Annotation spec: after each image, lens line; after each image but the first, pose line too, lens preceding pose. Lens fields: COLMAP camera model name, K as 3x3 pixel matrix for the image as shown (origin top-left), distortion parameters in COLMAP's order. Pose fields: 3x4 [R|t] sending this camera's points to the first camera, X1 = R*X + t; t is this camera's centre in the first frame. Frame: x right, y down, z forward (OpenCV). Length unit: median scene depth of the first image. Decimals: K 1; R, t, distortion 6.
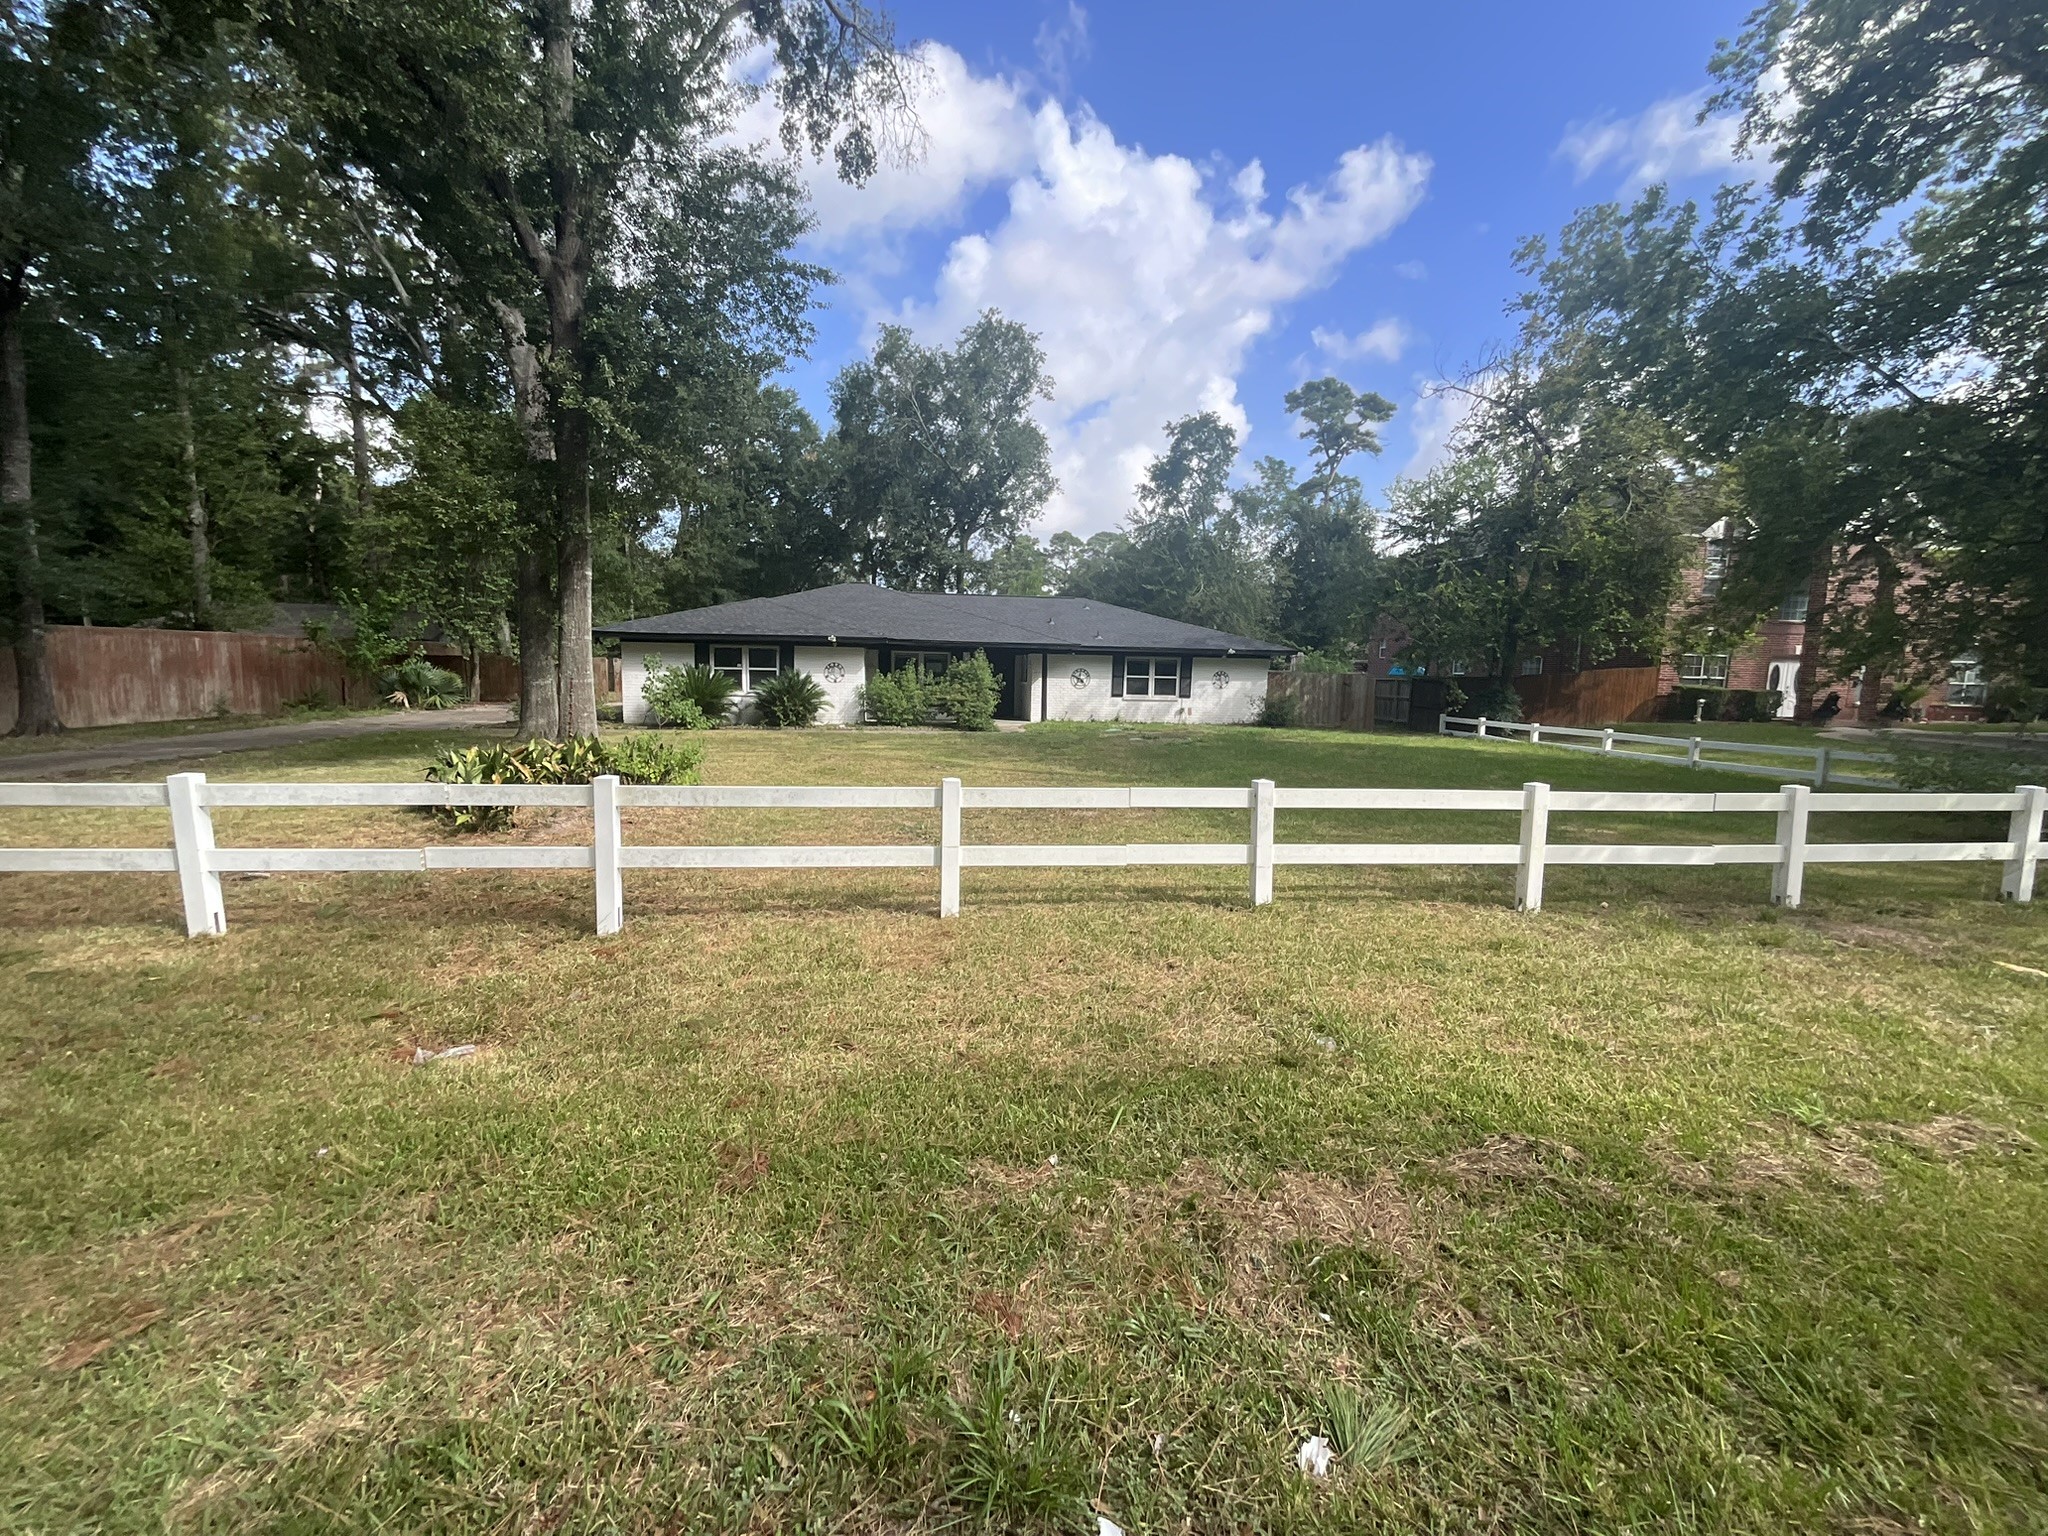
lens RADIAL K [[828.2, 0, 1028.5], [0, 828.2, 750.2], [0, 0, 1]] dist [-0.001292, 0.000011]
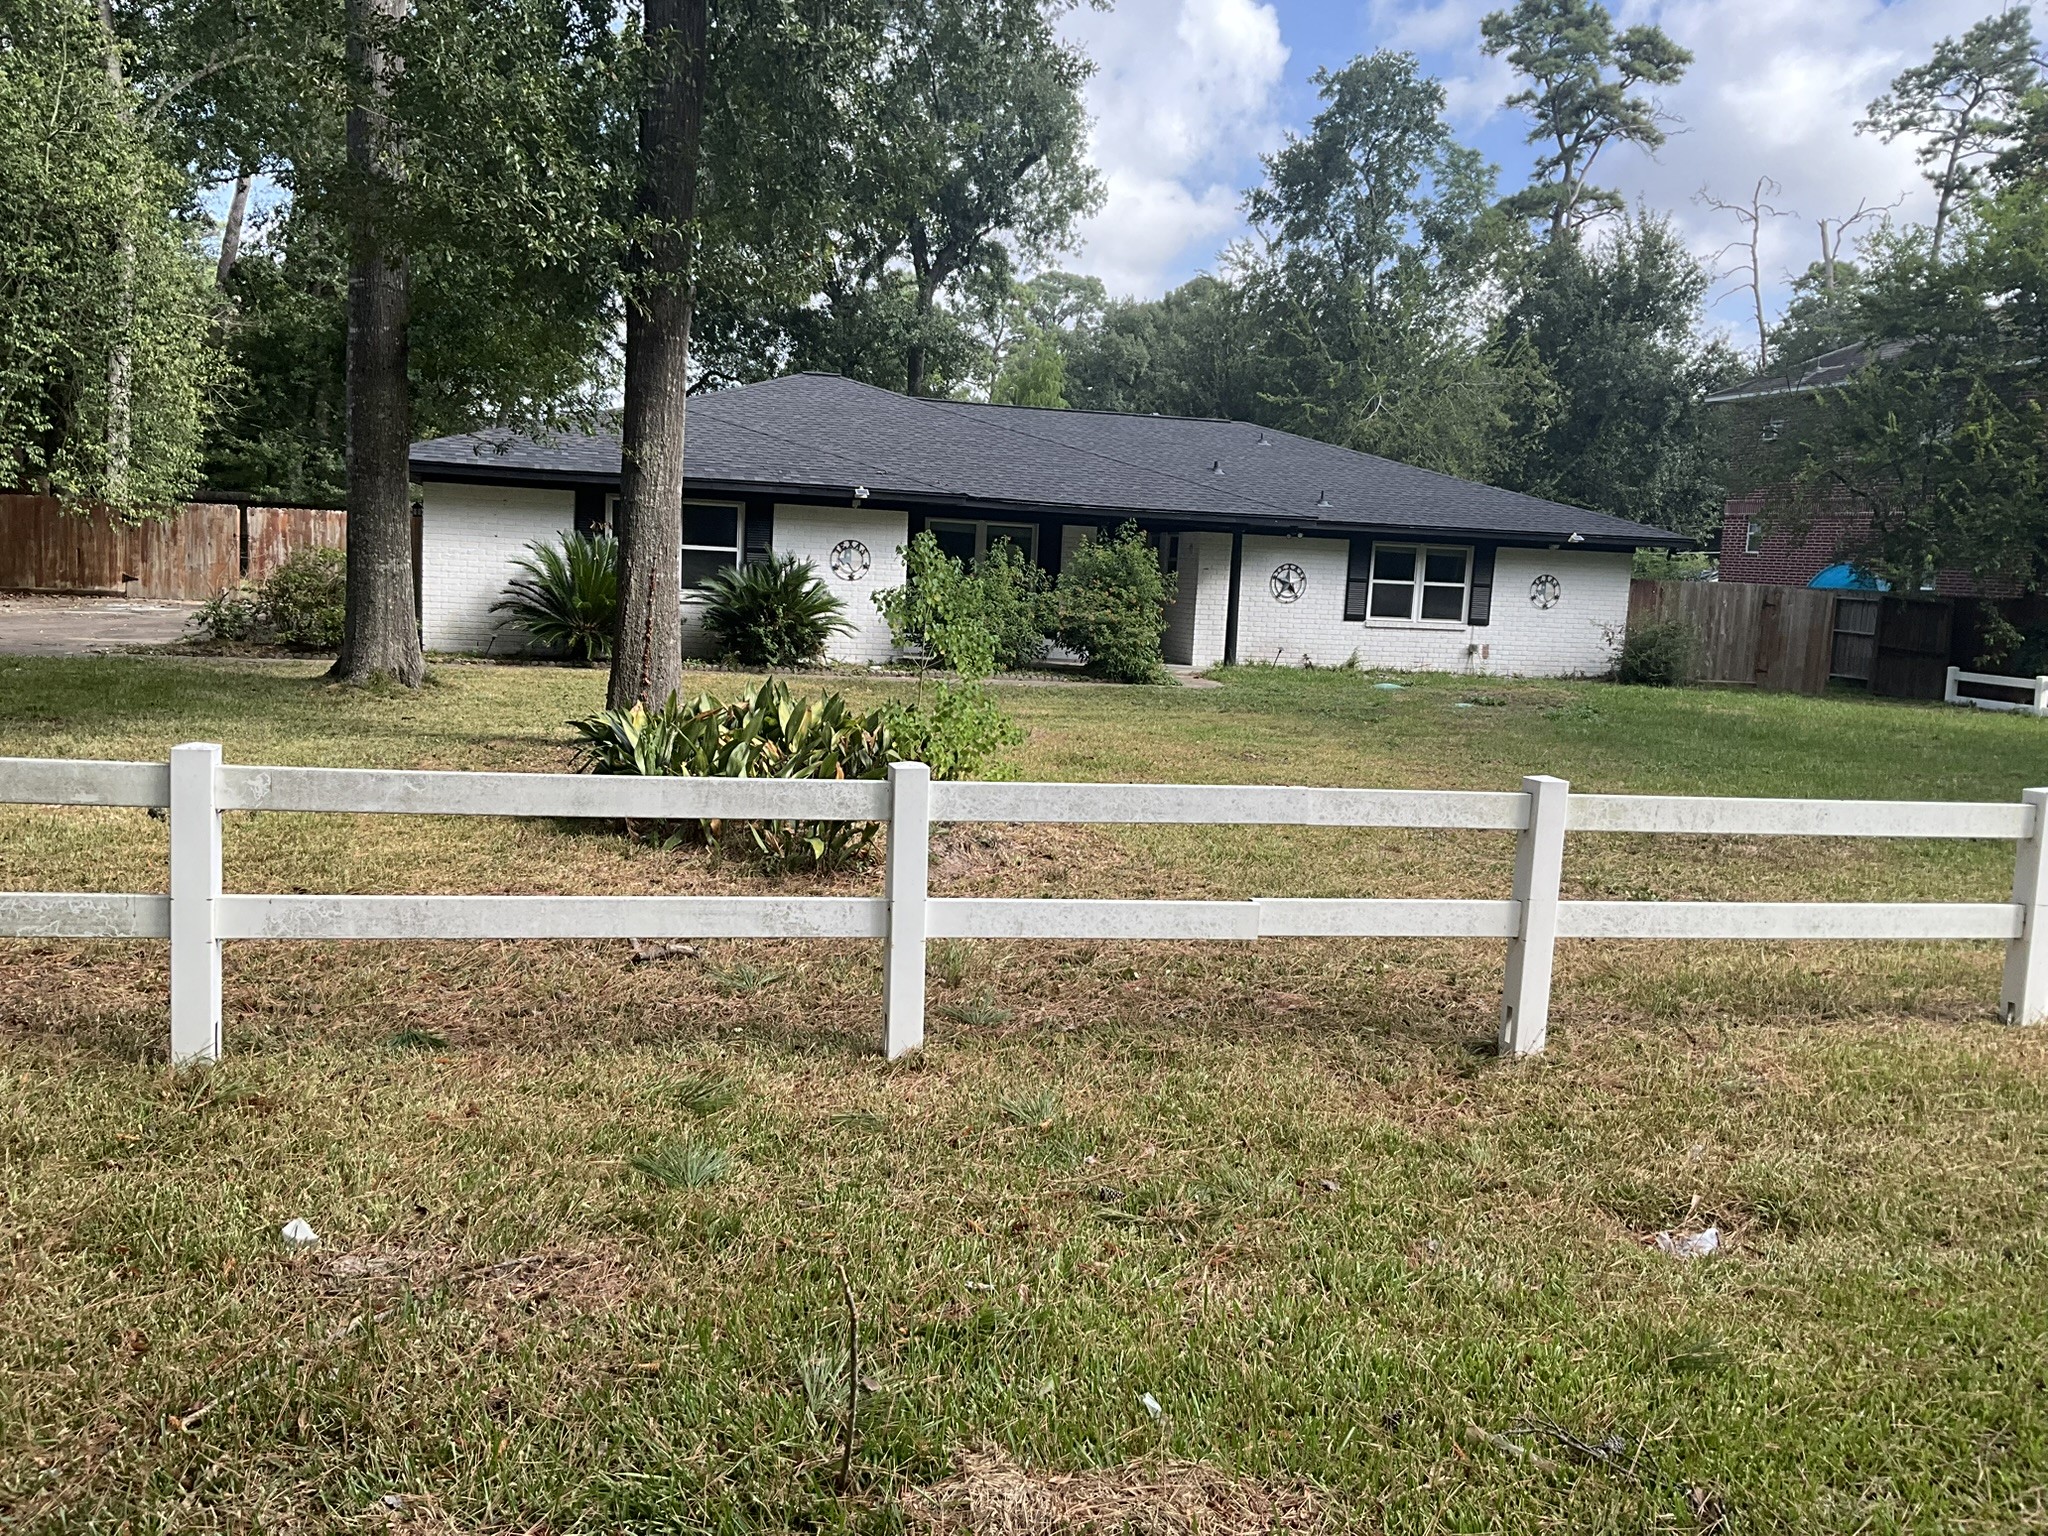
lens RADIAL K [[1680.5, 0, 1020.4], [0, 1680.5, 778.5], [0, 0, 1]] dist [0.015482, -0.003908]
pose [[0.993147, 0.014972, 0.115912, -0.225457], [-0.020019, 0.998896, 0.042501, -0.004404], [-0.115148, -0.044530, 0.992350, -0.041446]]
